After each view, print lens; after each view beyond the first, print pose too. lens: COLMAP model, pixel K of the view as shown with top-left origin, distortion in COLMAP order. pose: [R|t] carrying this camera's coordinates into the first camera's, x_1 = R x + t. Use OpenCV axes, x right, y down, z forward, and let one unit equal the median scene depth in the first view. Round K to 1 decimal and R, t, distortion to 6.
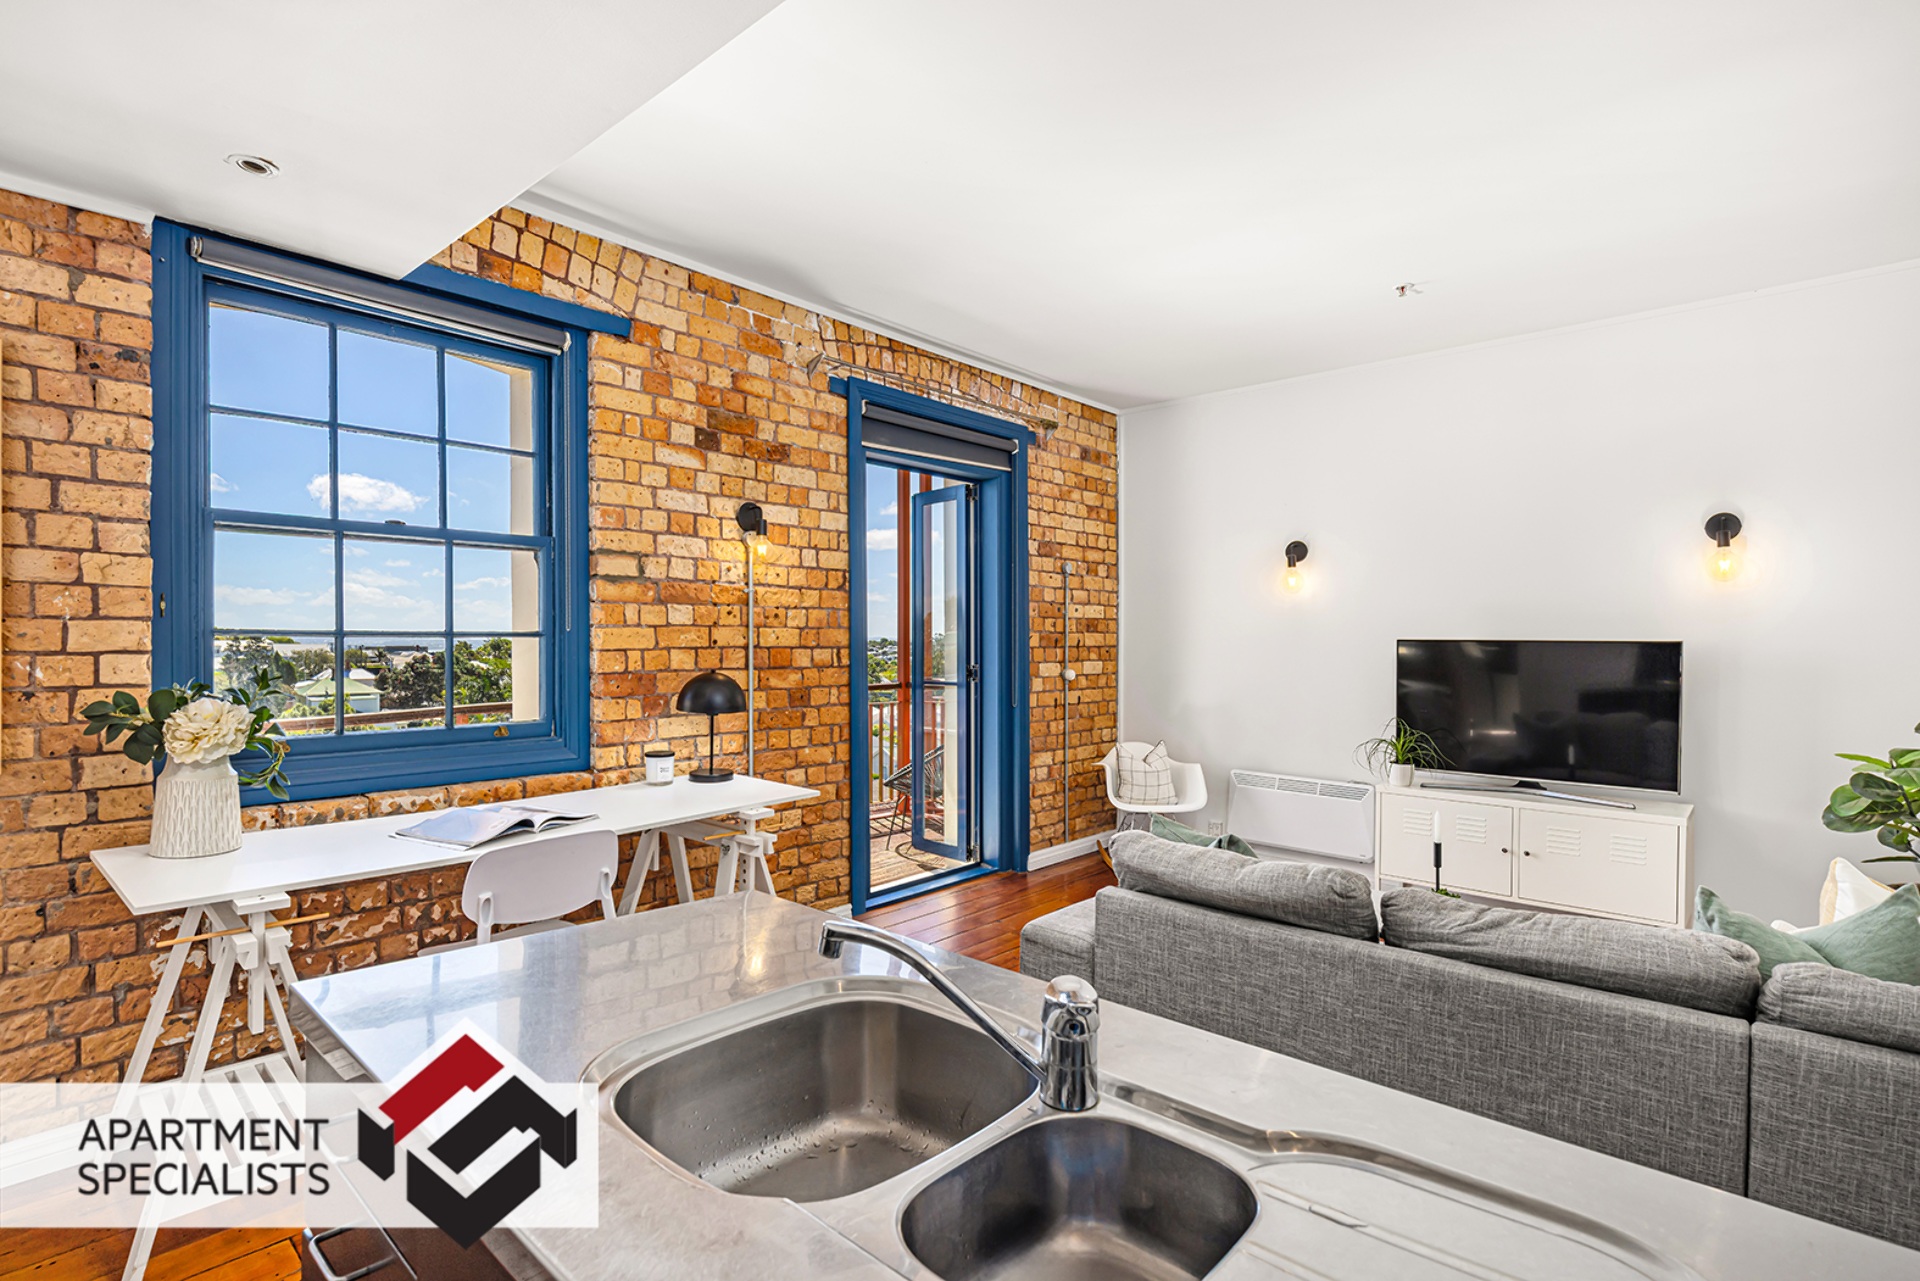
lens RADIAL K [[939.2, 0, 955.3], [0, 939.2, 648.1], [0, 0, 1]] dist [0.002106, -0.002733]
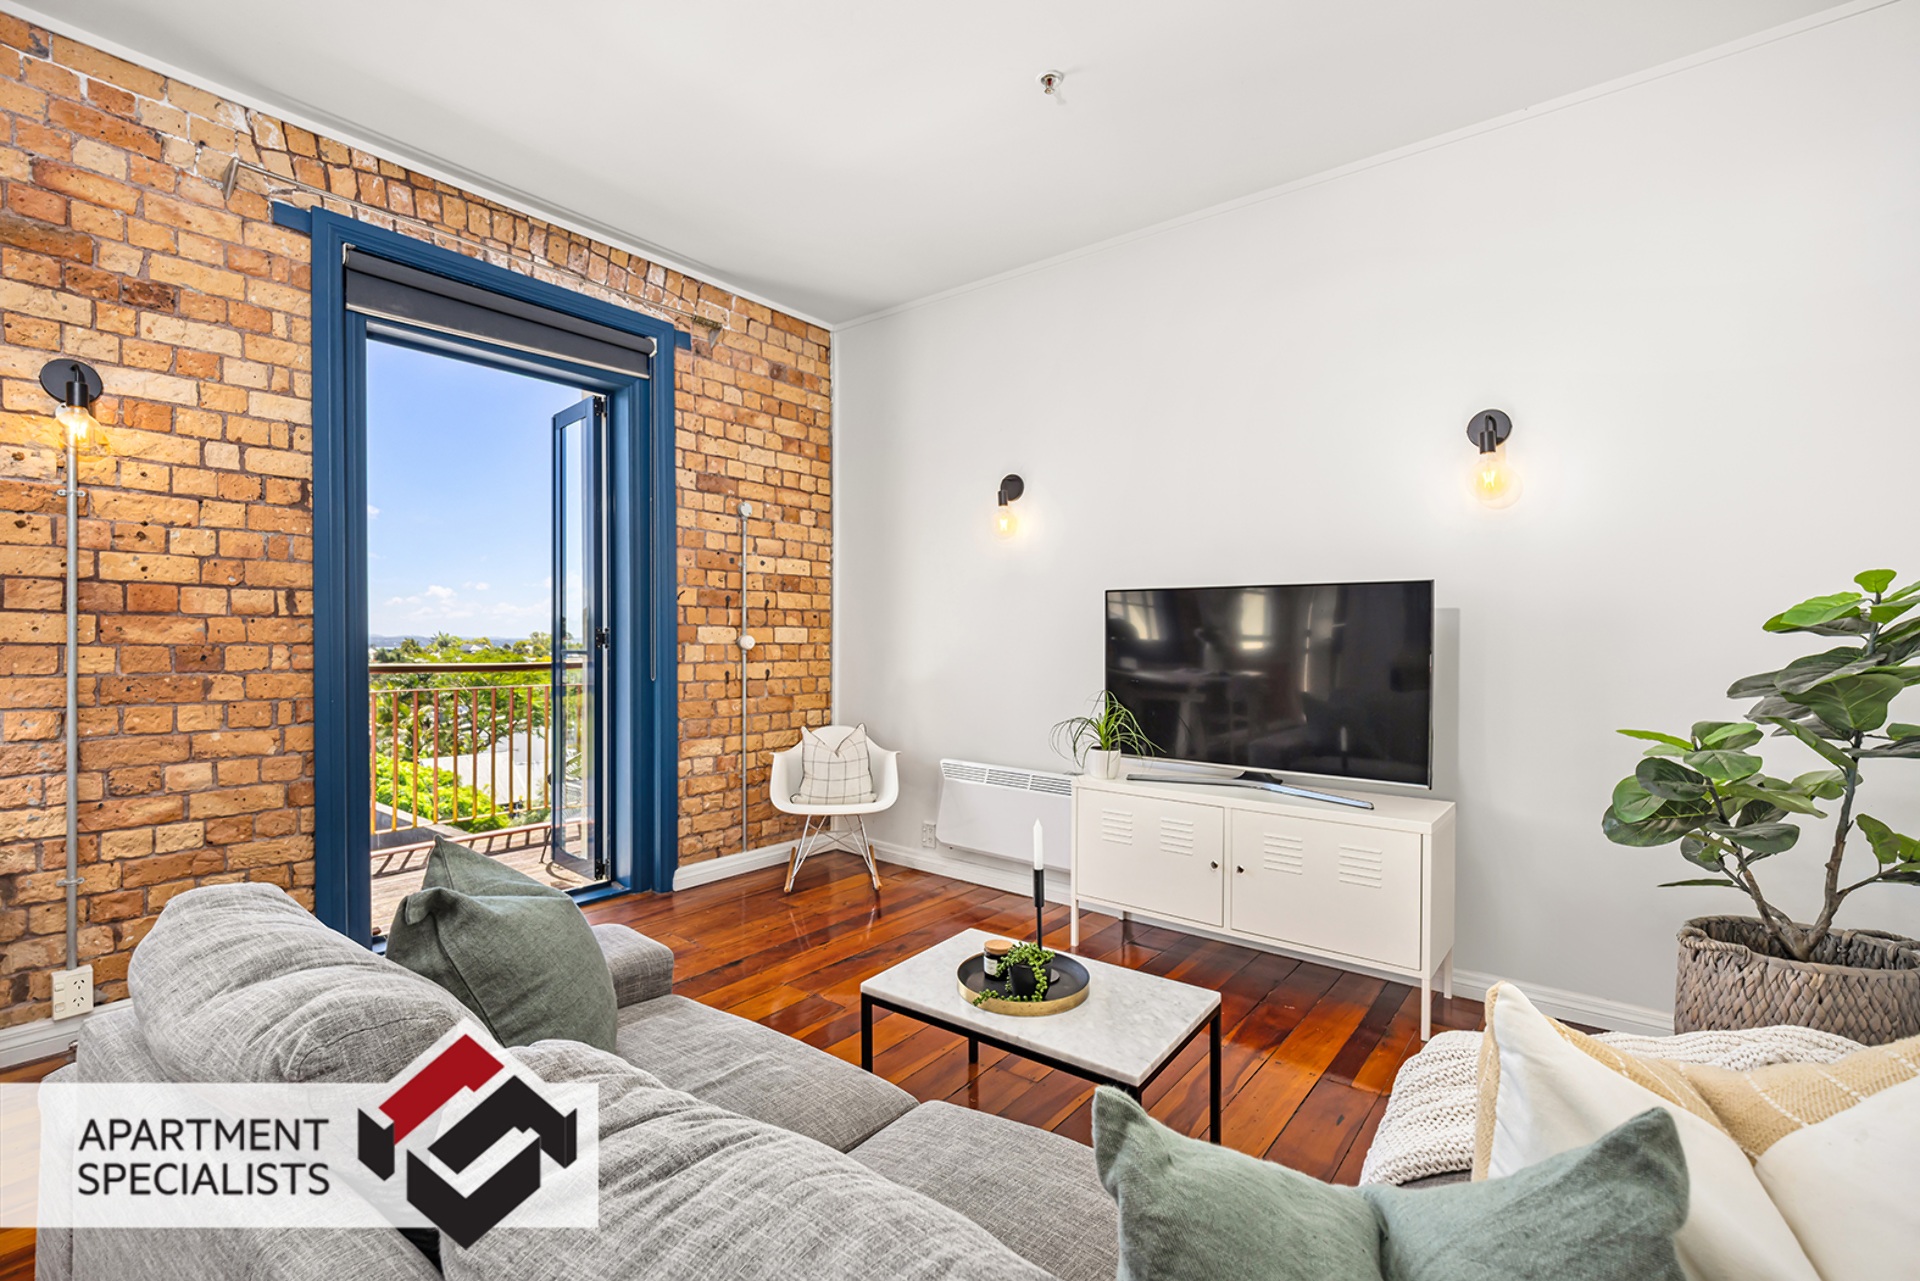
lens RADIAL K [[872.6, 0, 966.2], [0, 872.6, 641.2], [0, 0, 1]] dist [0.001835, -0.001744]
pose [[0.997833, 0.001889, 0.065765, 0.387709], [-0.001393, 0.999970, -0.007583, 0.049064], [-0.065777, 0.007475, 0.997806, 0.364829]]
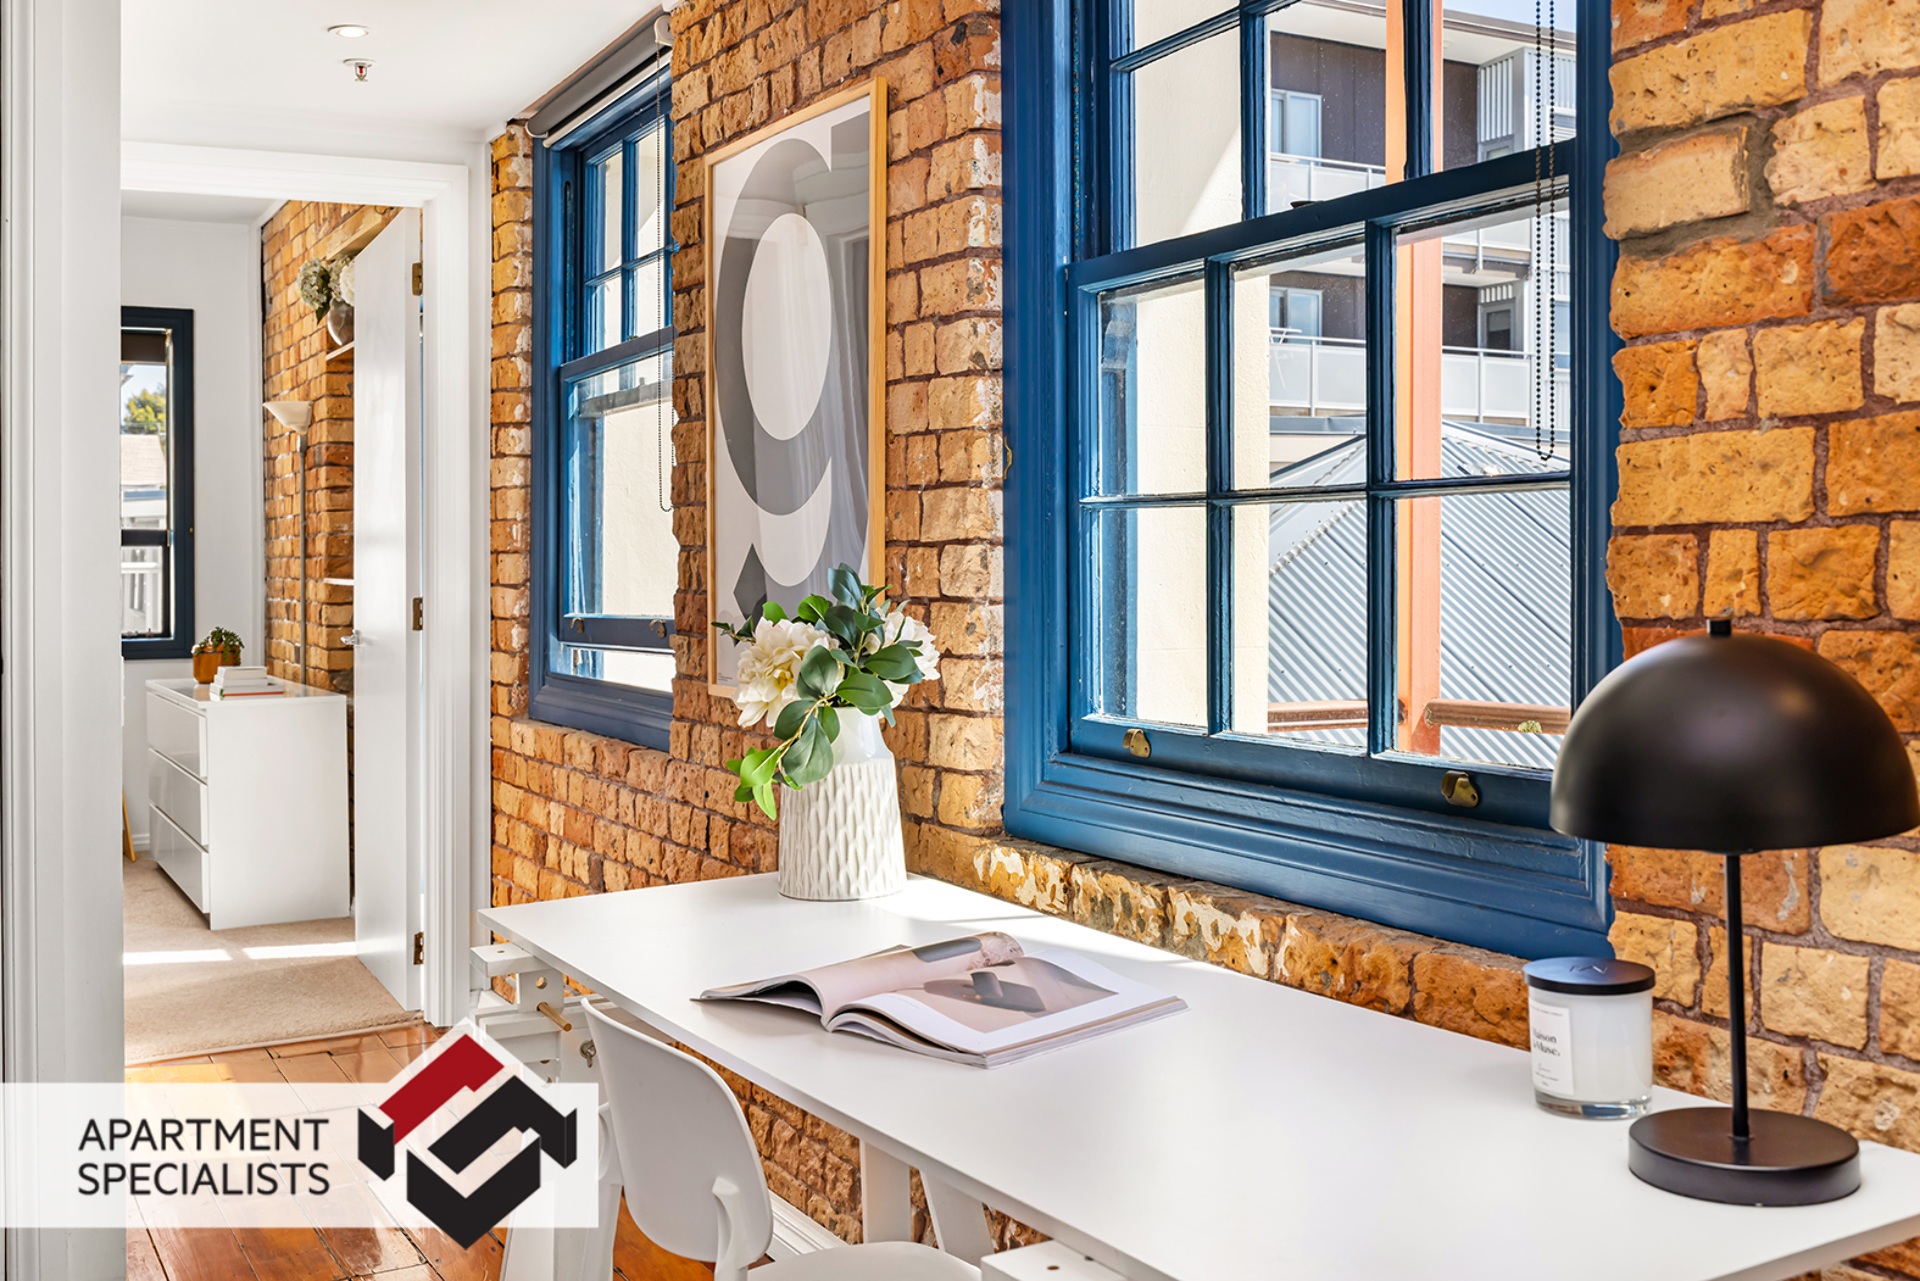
lens RADIAL K [[1900.4, 0, 959.2], [0, 1900.4, 629.3], [0, 0, 1]] dist [-0.079632, 0.000000]
pose [[-0.328999, 0.029194, -0.943879, 0.155262], [-0.007056, 0.999418, 0.033371, 0.012515], [0.944304, 0.017639, -0.328601, 0.924951]]
